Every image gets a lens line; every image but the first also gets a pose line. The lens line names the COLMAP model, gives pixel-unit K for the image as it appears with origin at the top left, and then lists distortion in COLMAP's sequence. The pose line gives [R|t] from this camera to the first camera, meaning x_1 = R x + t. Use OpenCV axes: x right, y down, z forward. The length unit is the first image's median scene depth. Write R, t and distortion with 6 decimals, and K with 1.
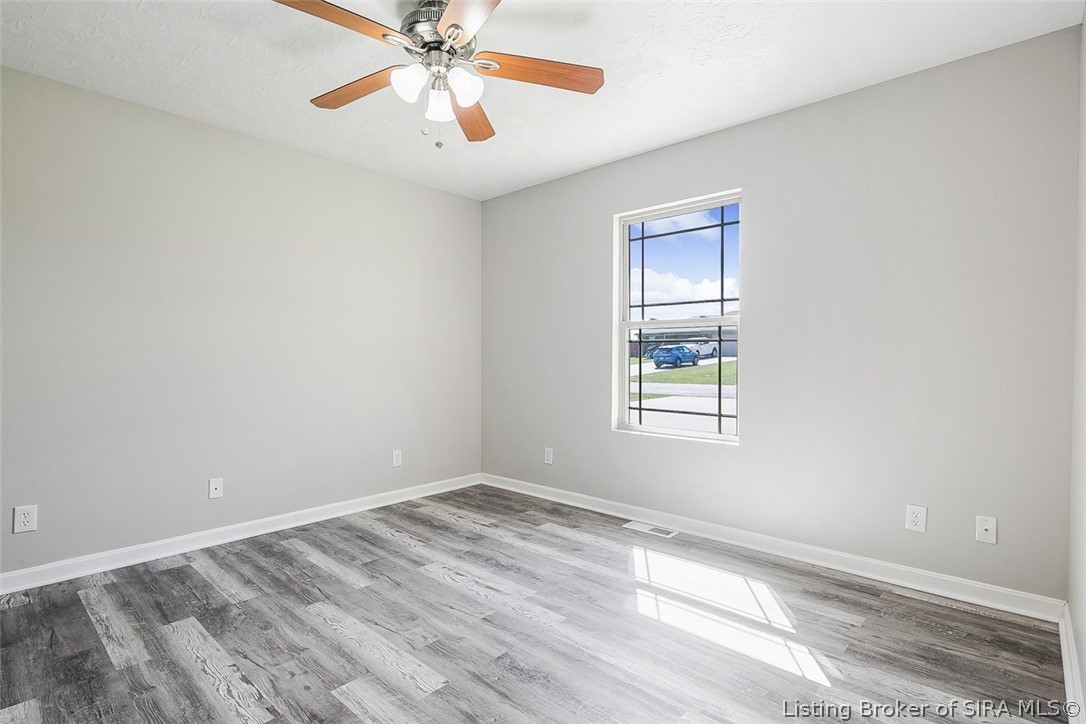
lens RADIAL K [[530.9, 0, 544.3], [0, 530.9, 361.4], [0, 0, 1]] dist [0.000992, -0.004514]
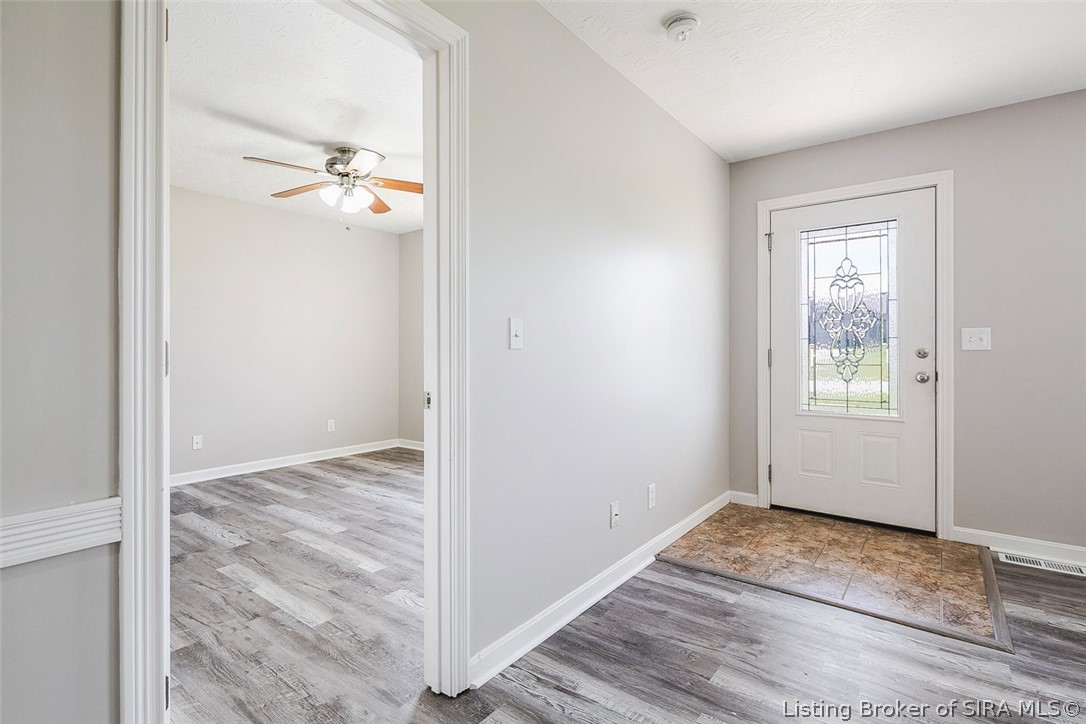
lens RADIAL K [[530.9, 0, 546.1], [0, 530.9, 342.4], [0, 0, 1]] dist [0.000992, -0.004514]
pose [[0.996323, -0.000266, 0.085676, 0.230987], [0.002325, 0.999711, -0.023933, 0.007106], [-0.085645, 0.024044, 0.996036, -0.605214]]
